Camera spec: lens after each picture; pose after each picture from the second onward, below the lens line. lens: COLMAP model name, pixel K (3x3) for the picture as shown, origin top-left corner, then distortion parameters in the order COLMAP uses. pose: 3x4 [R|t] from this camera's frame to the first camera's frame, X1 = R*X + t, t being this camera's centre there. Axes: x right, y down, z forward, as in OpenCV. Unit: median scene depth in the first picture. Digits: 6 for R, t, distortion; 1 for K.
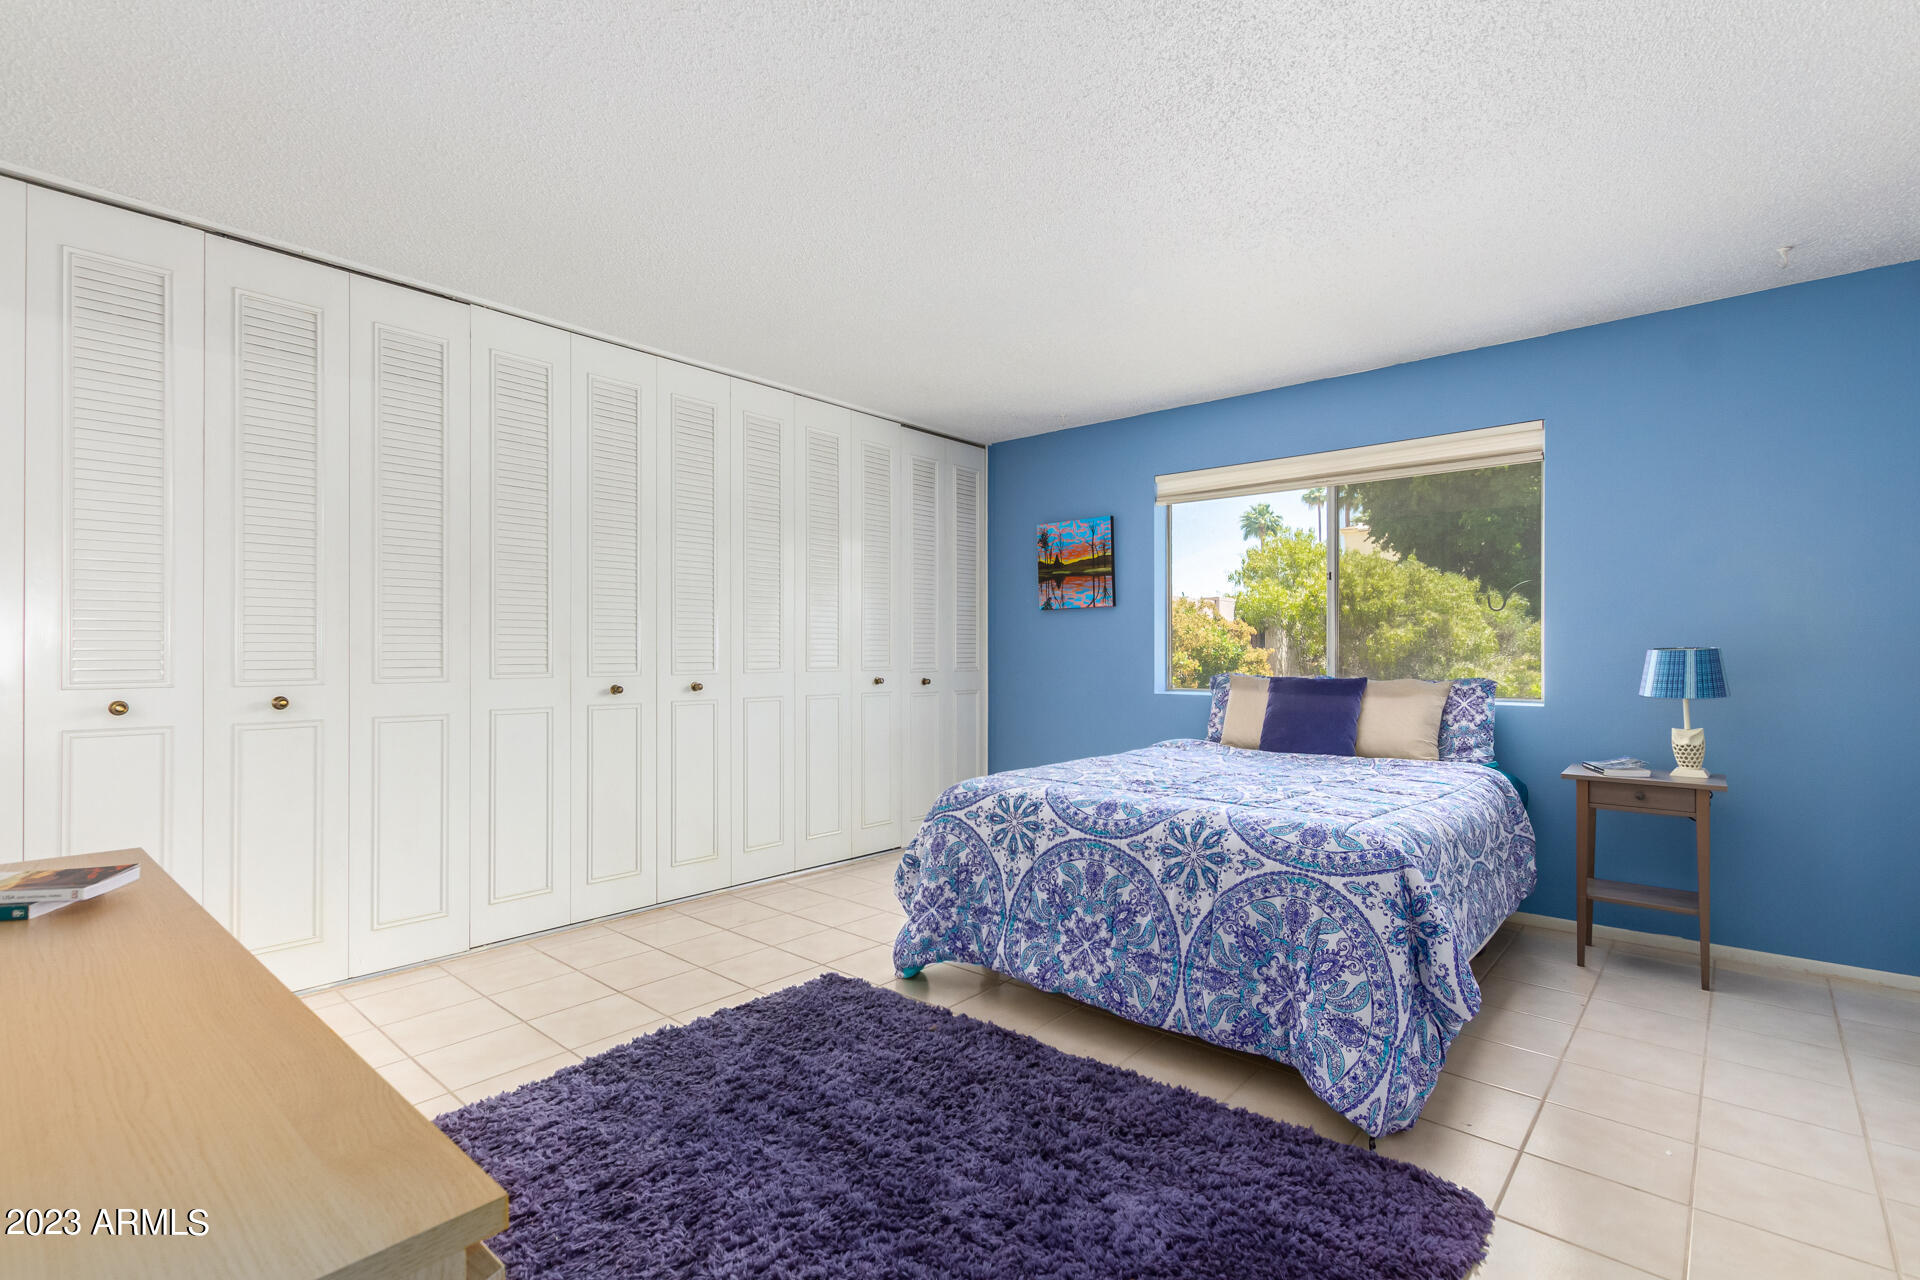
lens RADIAL K [[877.4, 0, 963.0], [0, 877.4, 650.5], [0, 0, 1]] dist [0.000589, -0.003455]
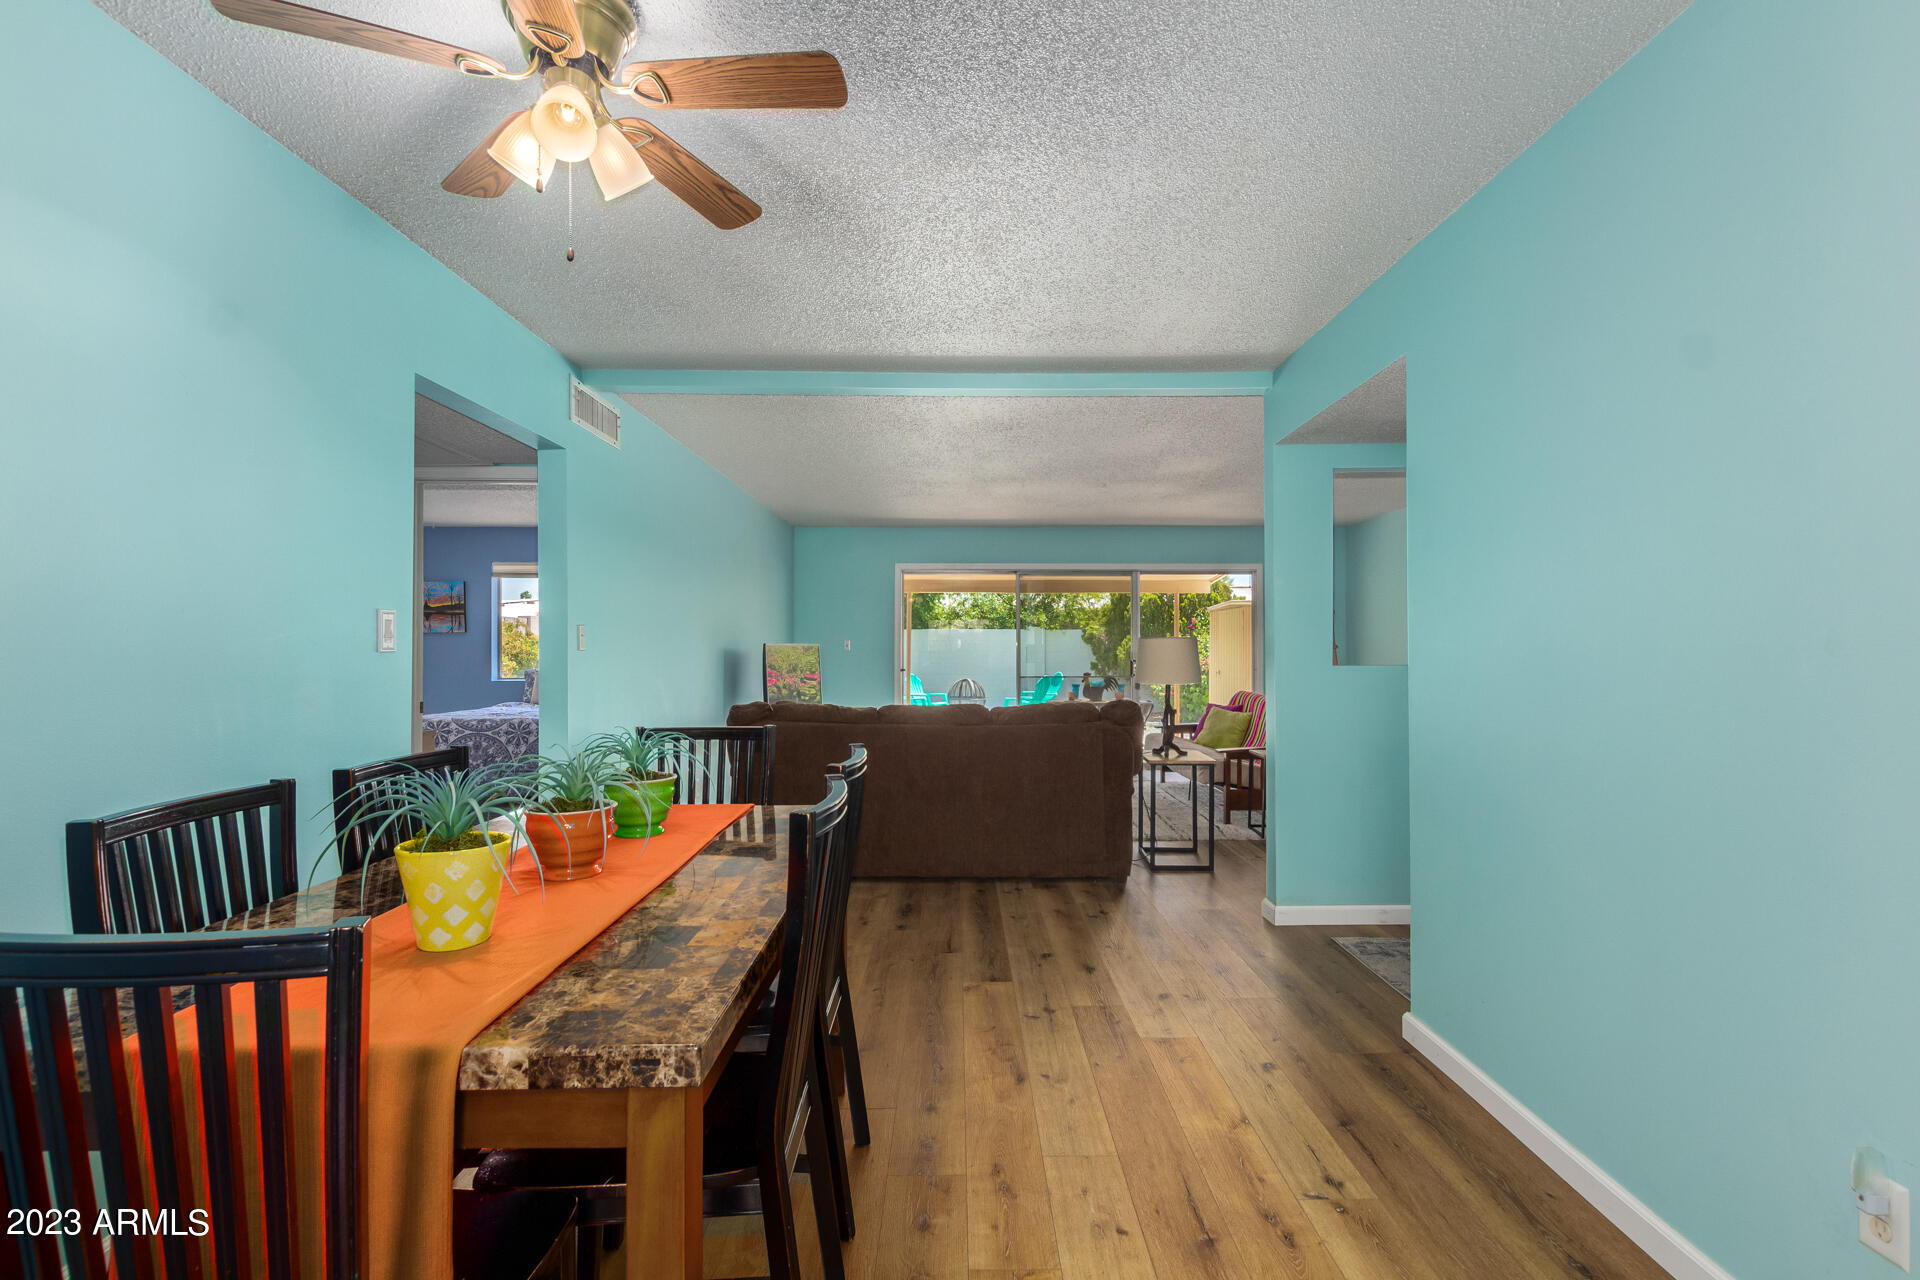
lens RADIAL K [[877.4, 0, 961.9], [0, 877.4, 650.5], [0, 0, 1]] dist [0.000589, -0.003455]
pose [[0.739558, -0.006733, 0.673059, -0.313525], [0.005505, 0.999977, 0.003955, -0.017030], [-0.673070, 0.000781, 0.739578, -1.104752]]
